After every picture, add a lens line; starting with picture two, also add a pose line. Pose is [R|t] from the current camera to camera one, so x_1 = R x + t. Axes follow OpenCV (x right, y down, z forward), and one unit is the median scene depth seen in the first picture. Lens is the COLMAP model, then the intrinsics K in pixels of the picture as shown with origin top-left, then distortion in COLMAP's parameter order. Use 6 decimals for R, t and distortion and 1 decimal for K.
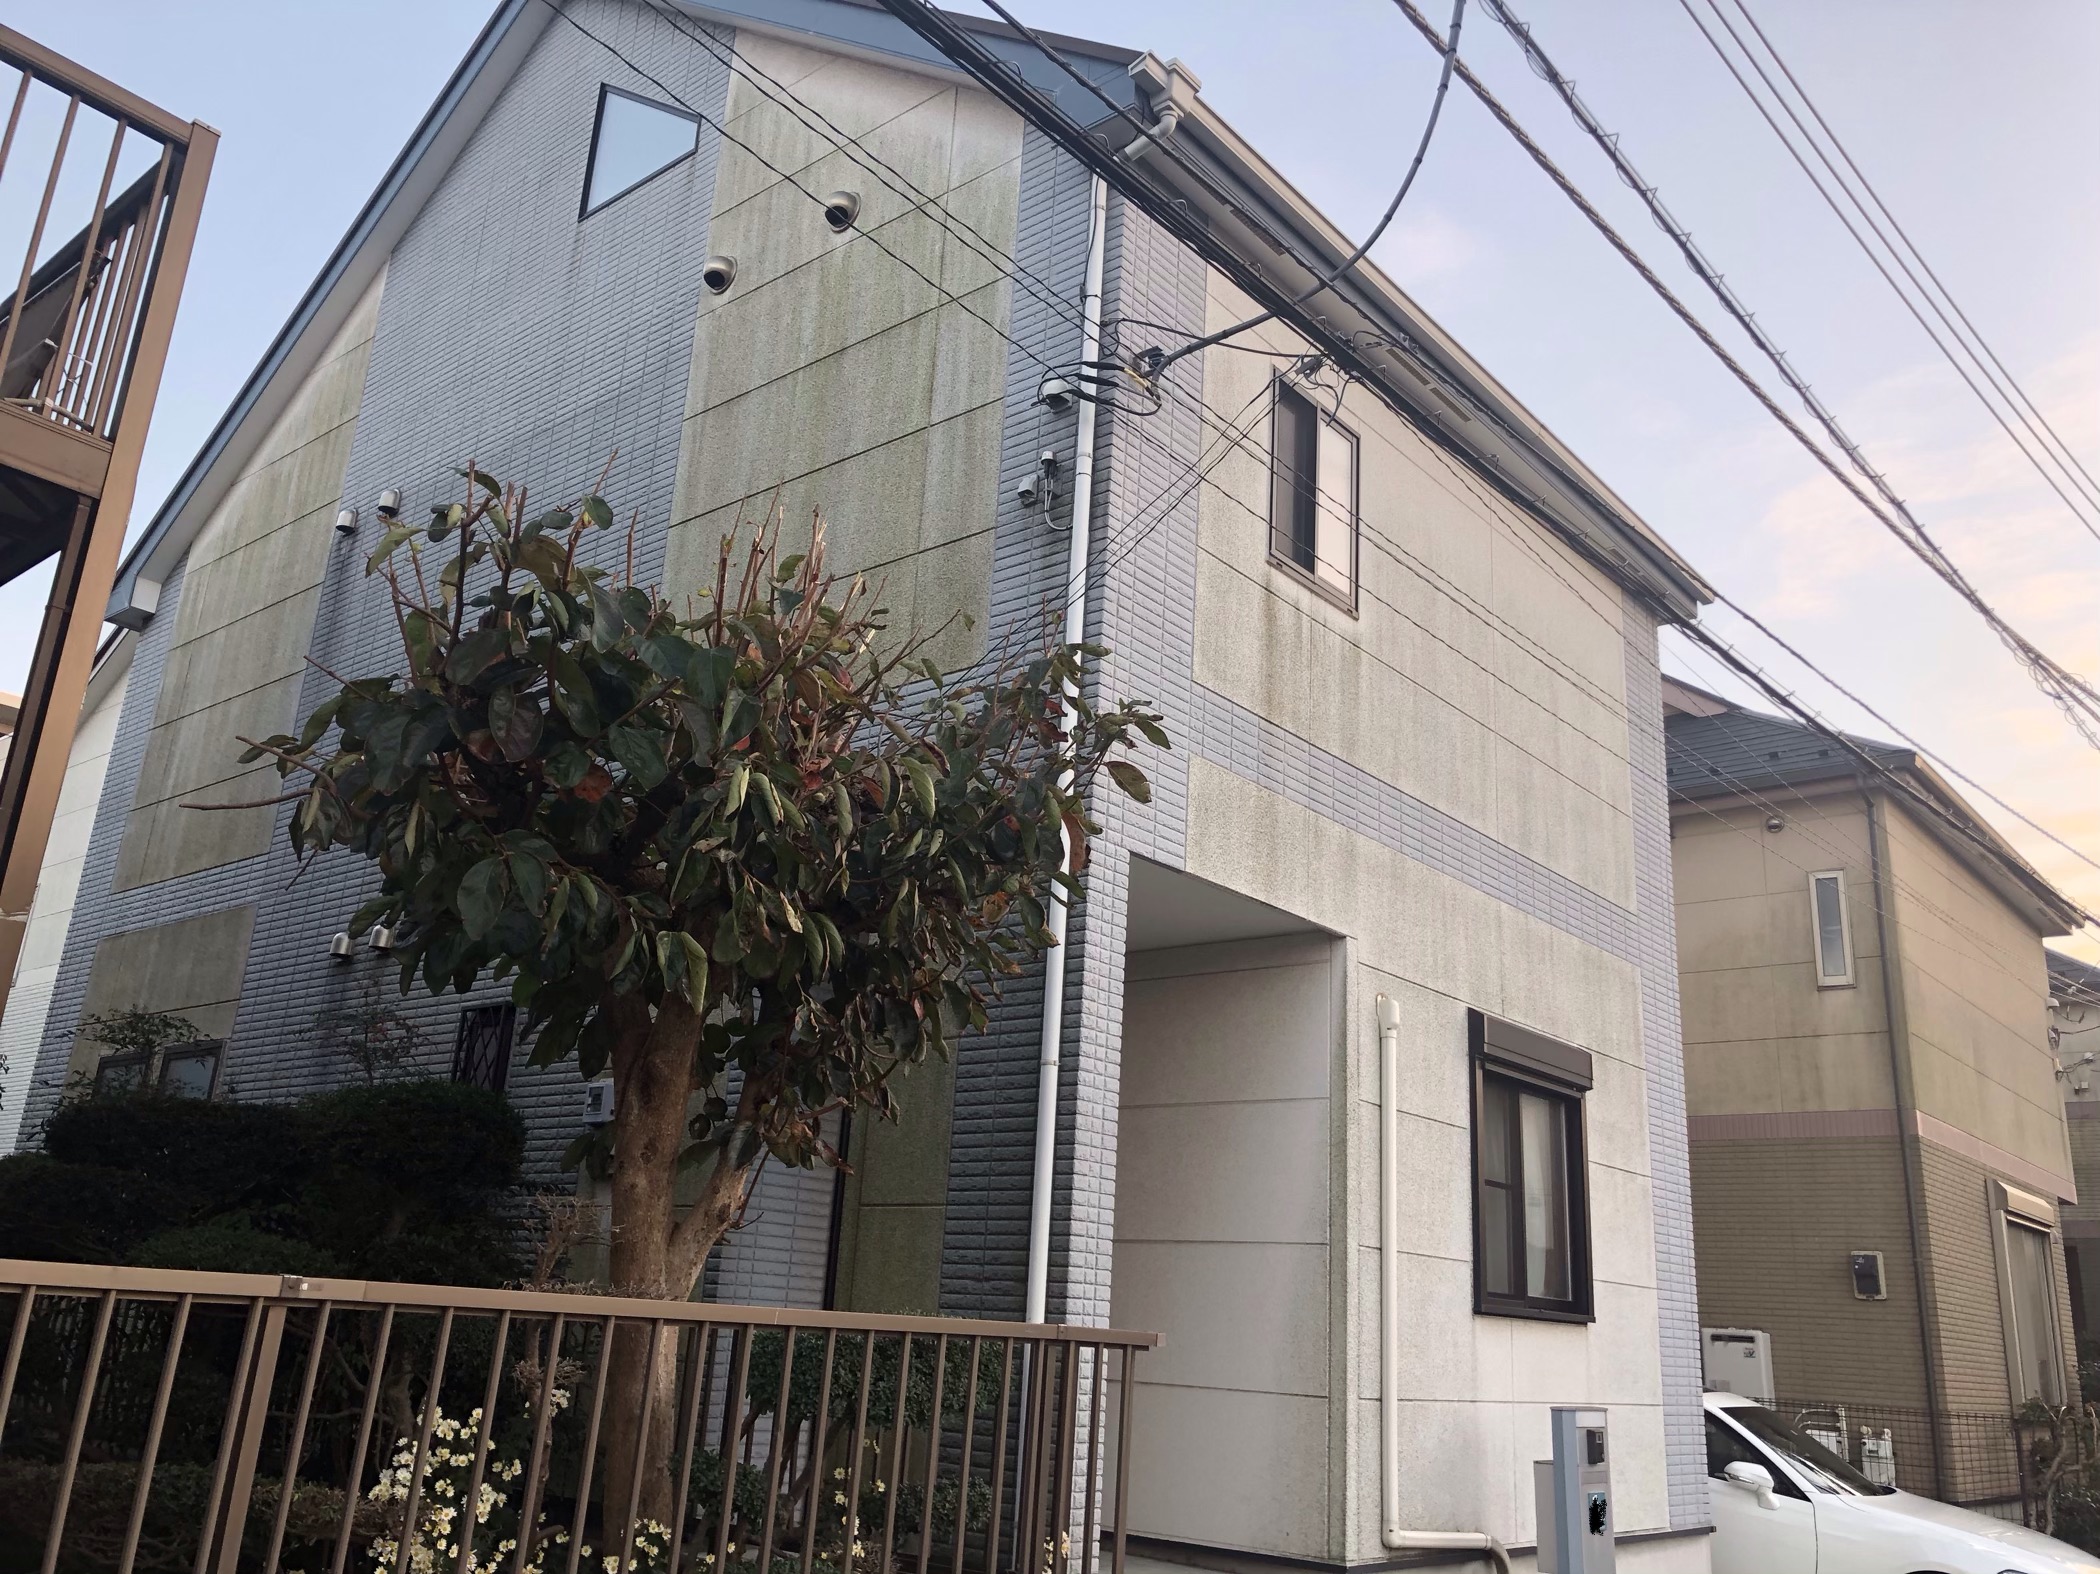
lens RADIAL K [[1707.1, 0, 1050.0], [0, 1707.1, 787.0], [0, 0, 1]] dist [0.031934, 0.007650]
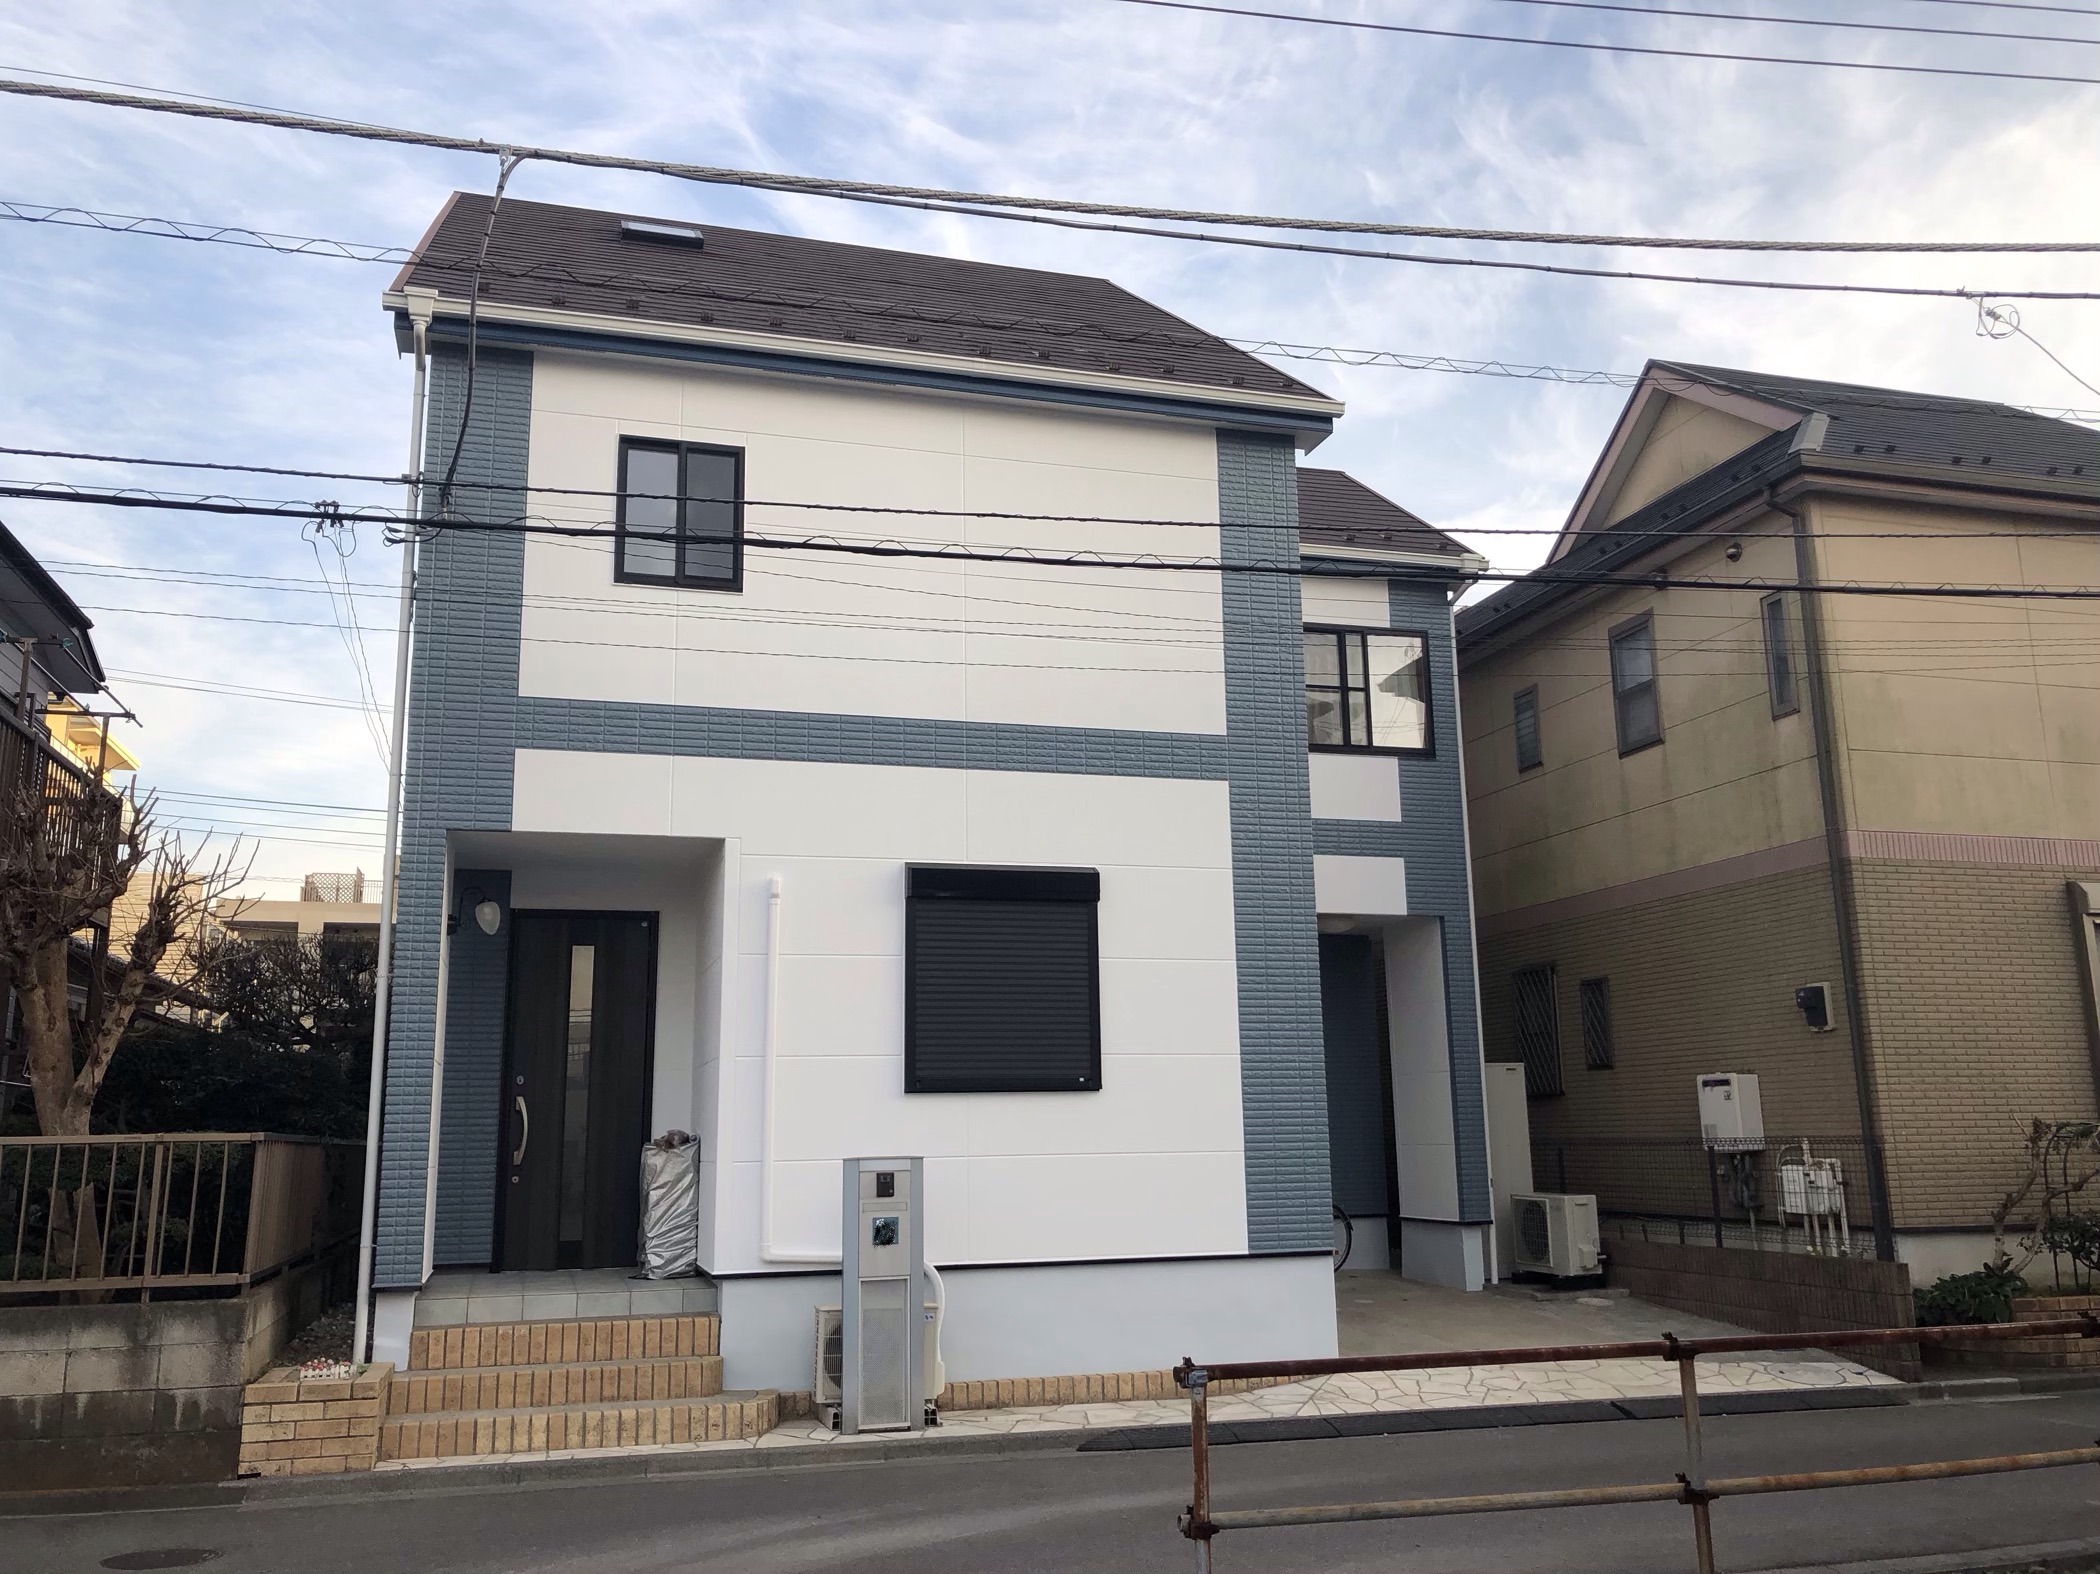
lens RADIAL K [[1683.2, 0, 1050.0], [0, 1683.2, 787.0], [0, 0, 1]] dist [0.017199, 0.011608]
pose [[0.830525, -0.179630, -0.527220, 0.765685], [0.226793, 0.973608, 0.025547, 0.050284], [0.508716, -0.140787, 0.849345, -0.004305]]
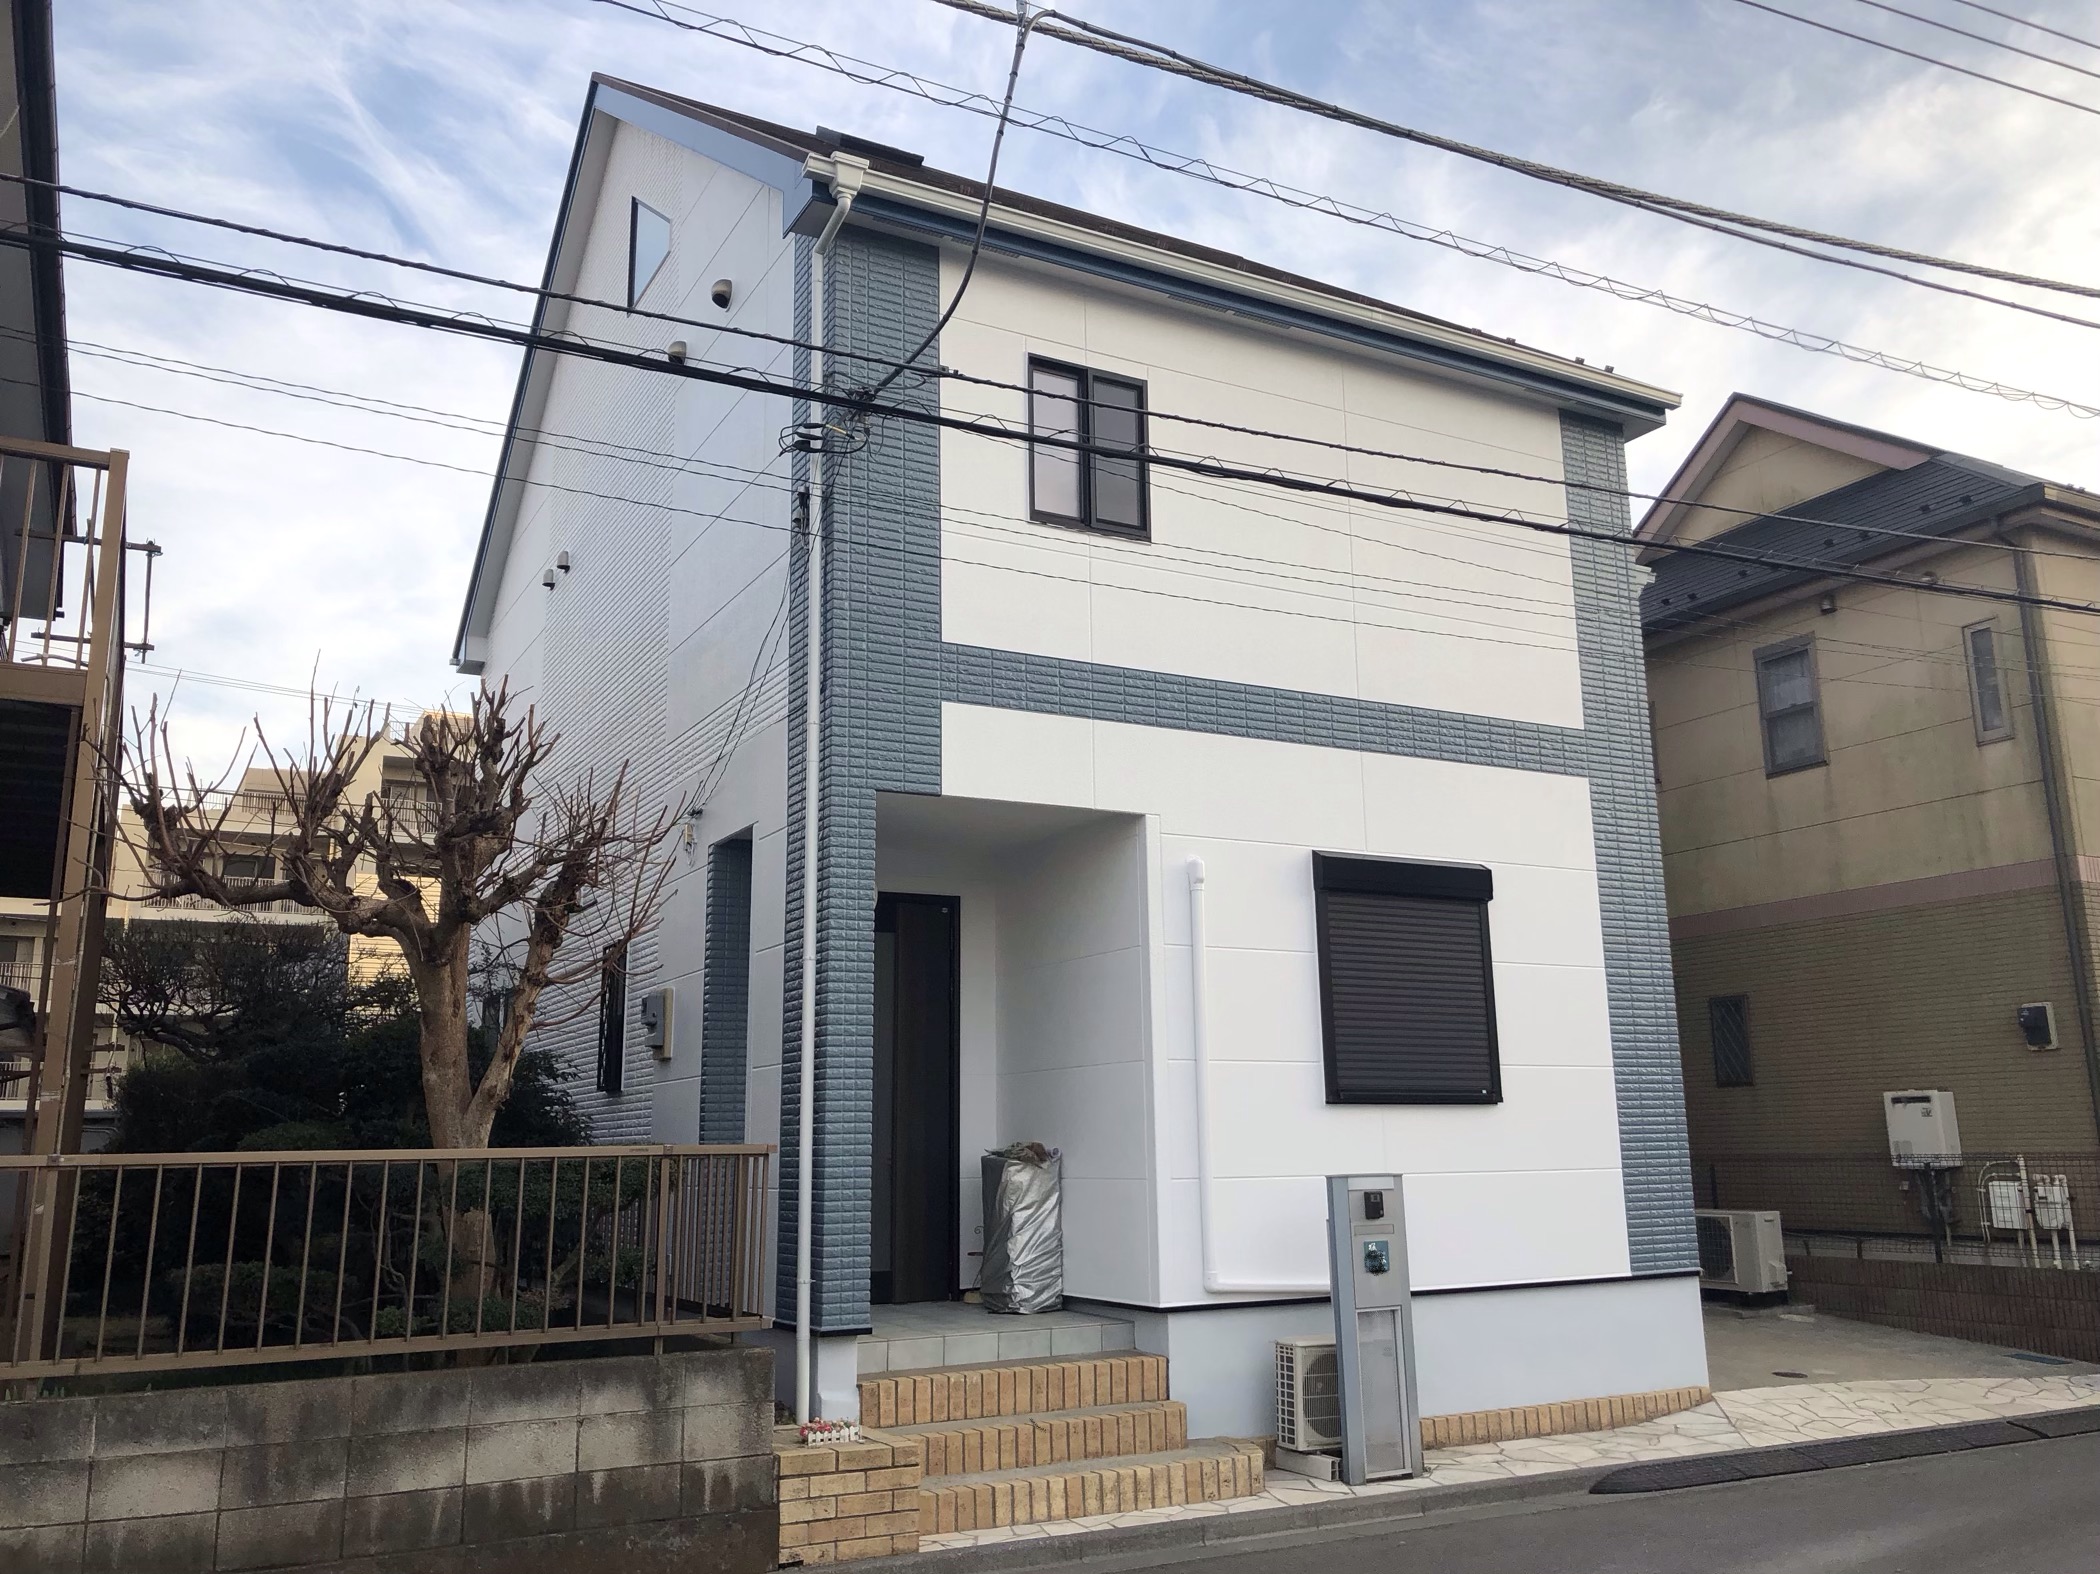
lens RADIAL K [[1683.2, 0, 1050.0], [0, 1683.2, 787.0], [0, 0, 1]] dist [0.017199, 0.011608]
pose [[0.928075, -0.144933, -0.343032, 0.362275], [0.174918, 0.982875, 0.057972, -0.008534], [0.328755, -0.113805, 0.937533, -0.097779]]
